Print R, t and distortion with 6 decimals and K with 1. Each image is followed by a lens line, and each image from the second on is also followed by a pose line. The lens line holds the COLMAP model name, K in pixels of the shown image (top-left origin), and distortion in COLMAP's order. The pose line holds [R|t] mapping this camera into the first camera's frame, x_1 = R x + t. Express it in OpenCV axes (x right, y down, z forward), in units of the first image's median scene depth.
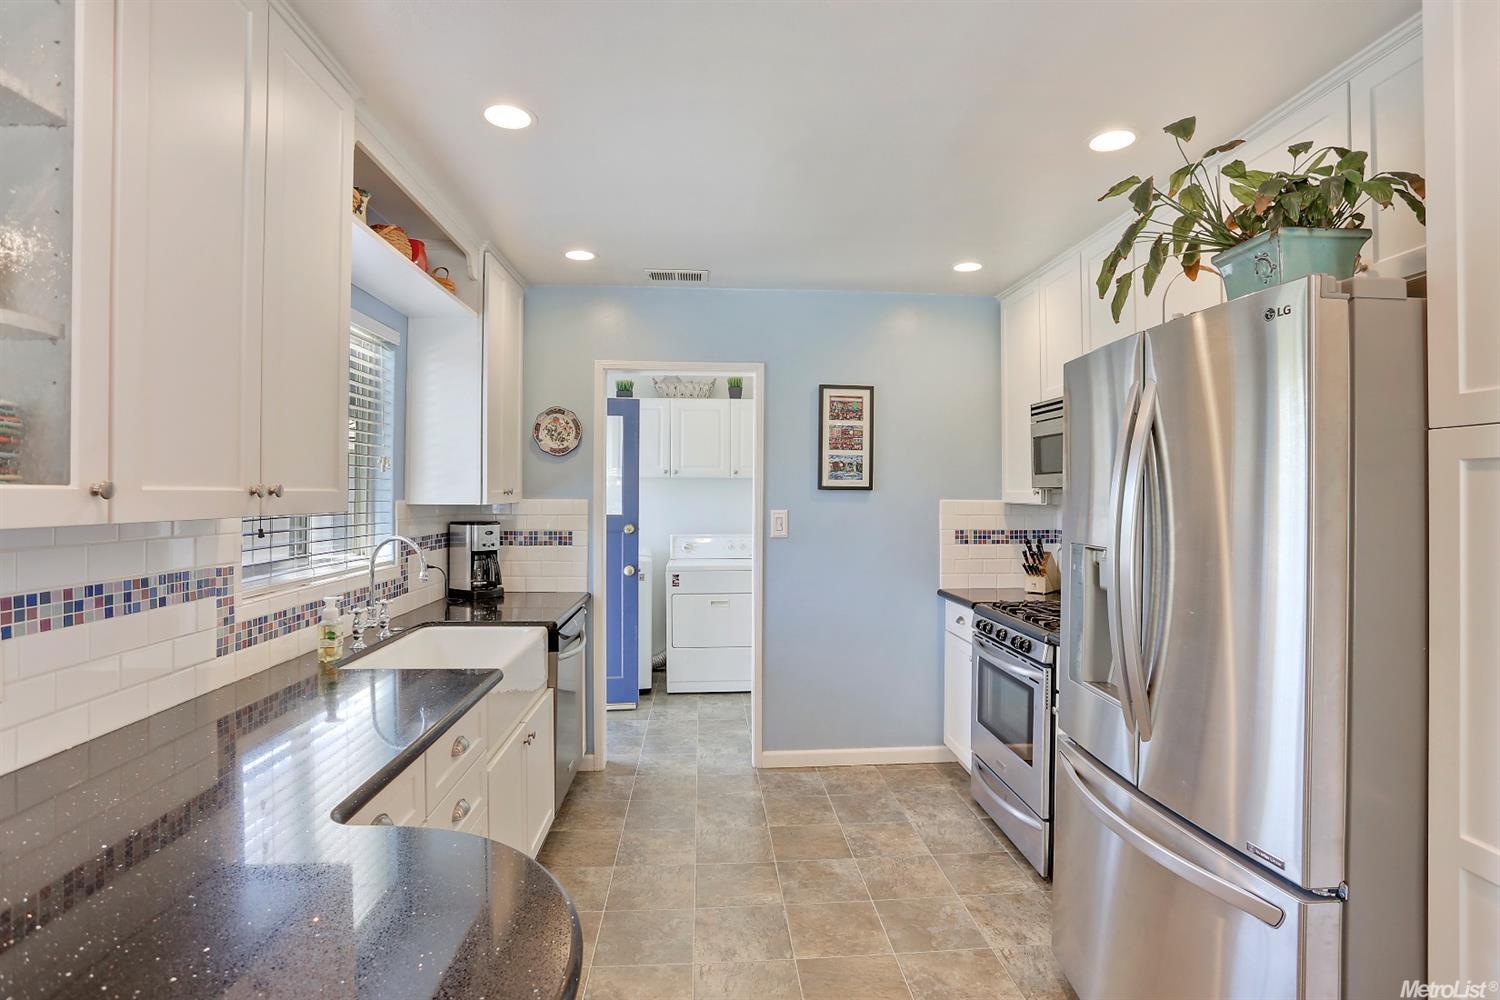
lens RADIAL K [[727.0, 0, 749.4], [0, 727.0, 496.4], [0, 0, 1]] dist [-0.034368, 0.013300]
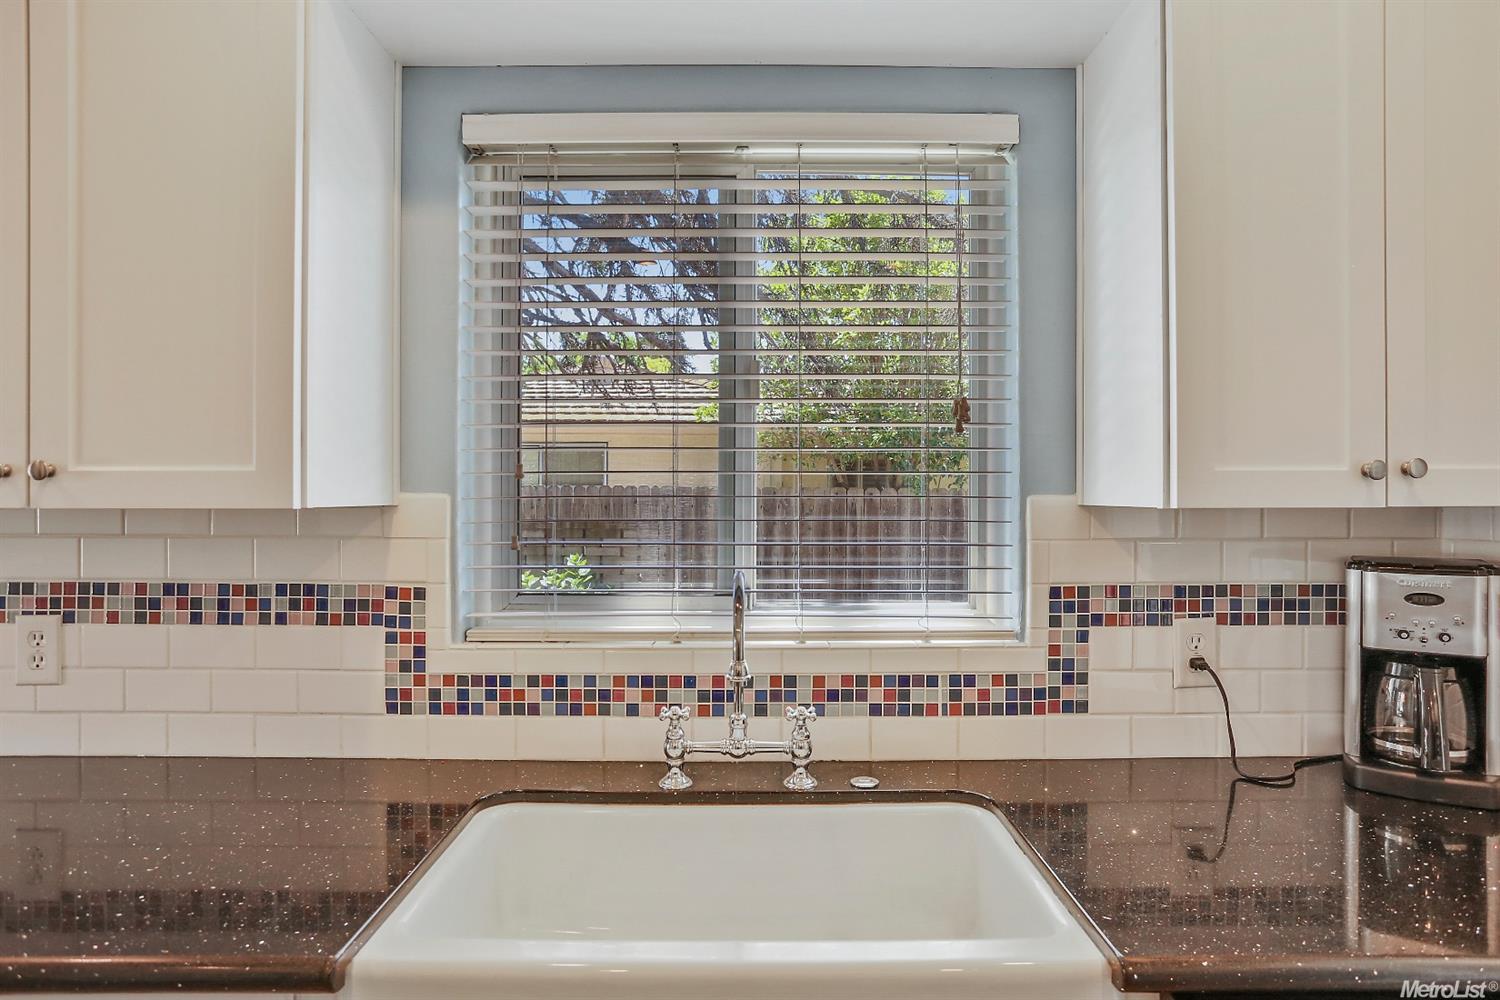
lens RADIAL K [[871.9, 0, 744.6], [0, 871.9, 482.4], [0, 0, 1]] dist [-0.051621, 0.033546]
pose [[-0.079117, 0.008190, -0.996832, 0.063335], [-0.000786, 0.999965, 0.008278, -0.007735], [0.996865, 0.001438, -0.079108, 1.425000]]
